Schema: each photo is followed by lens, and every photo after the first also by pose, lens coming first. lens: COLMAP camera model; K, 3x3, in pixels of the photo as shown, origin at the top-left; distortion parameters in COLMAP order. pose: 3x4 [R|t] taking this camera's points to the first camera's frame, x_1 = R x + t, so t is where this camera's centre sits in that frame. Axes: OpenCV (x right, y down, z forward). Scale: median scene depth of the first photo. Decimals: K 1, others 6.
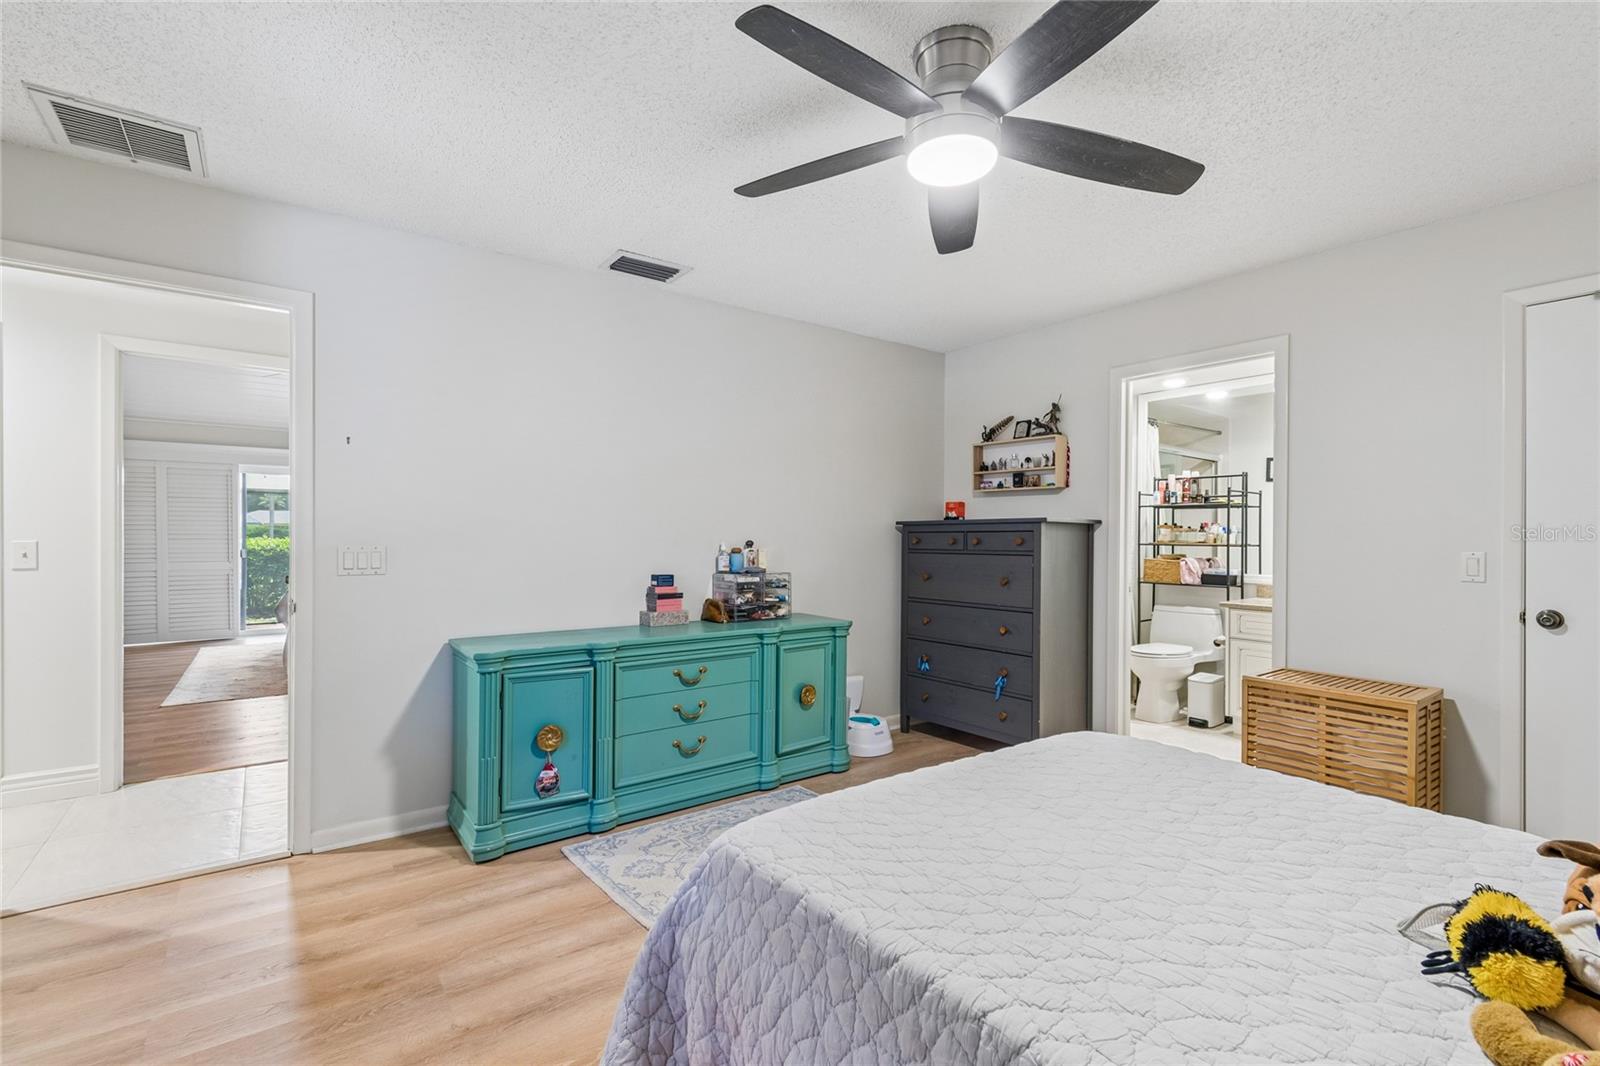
lens RADIAL K [[732.7, 0, 800.0], [0, 732.7, 533.0], [0, 0, 1]] dist [0.001433, -0.000053]
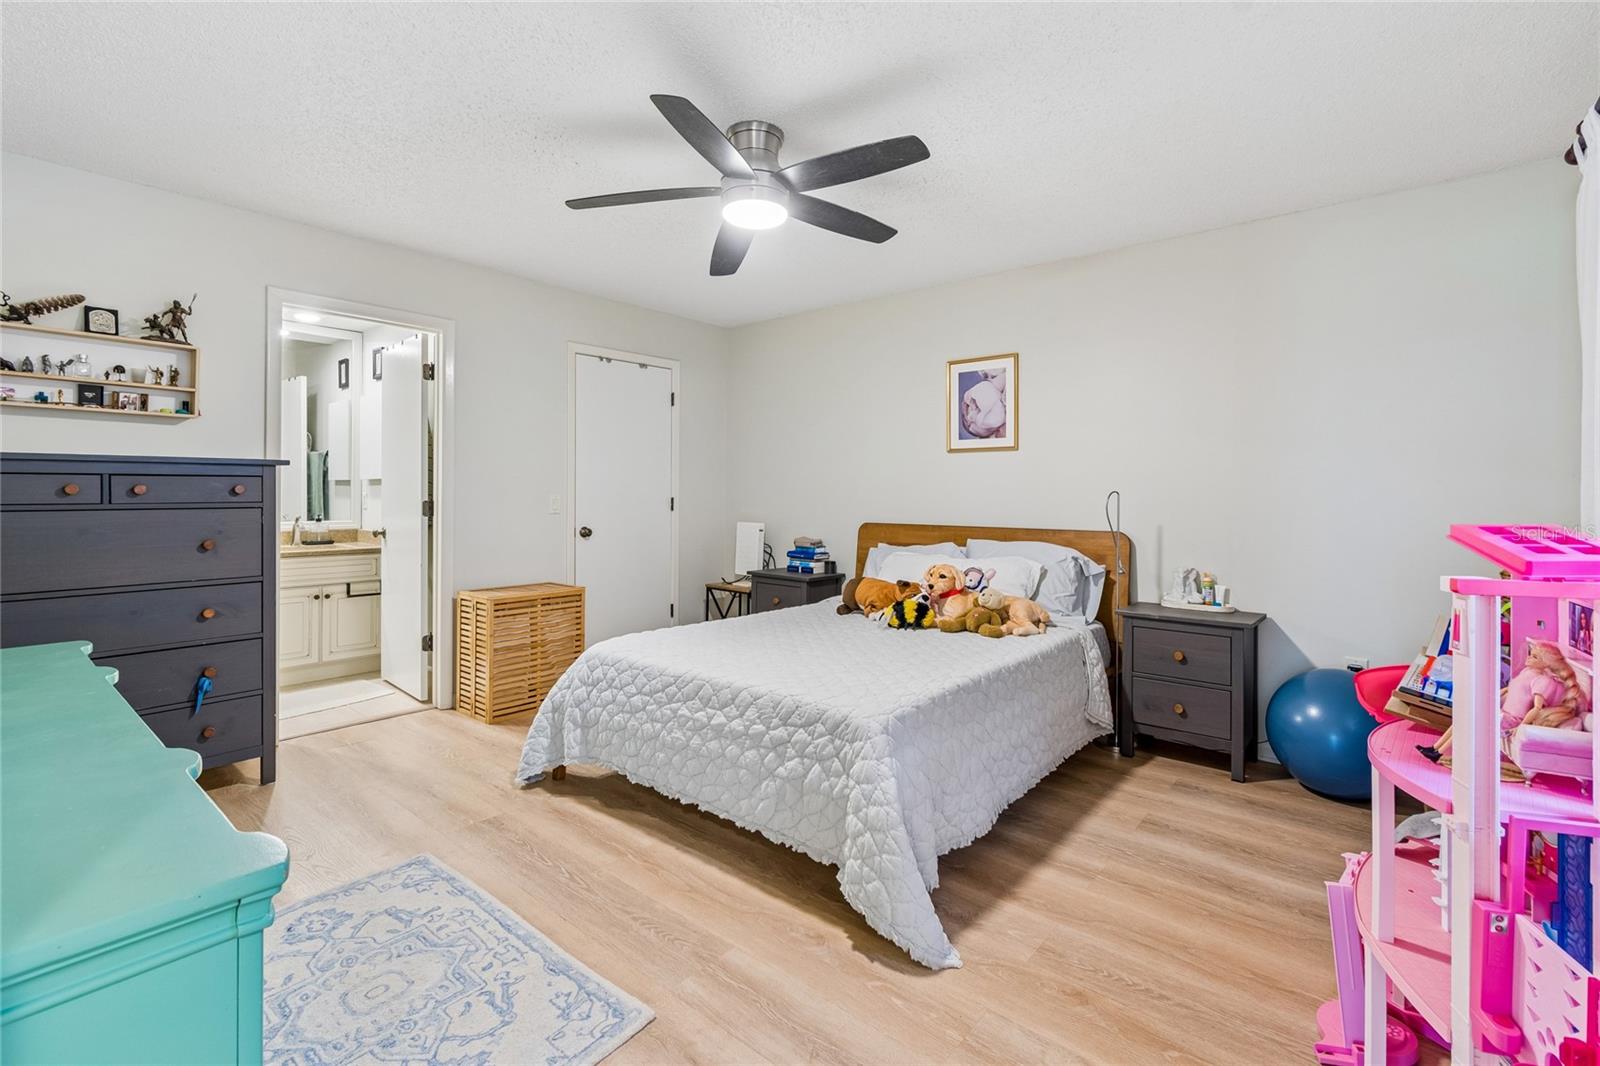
lens RADIAL K [[690.0, 0, 795.2], [0, 690.0, 495.7], [0, 0, 1]] dist [0.001315, 0.000022]
pose [[-0.207824, -0.013015, 0.978080, -0.463272], [-0.014354, 0.999844, 0.010254, 0.002289], [-0.978061, -0.011908, -0.207978, 0.532801]]
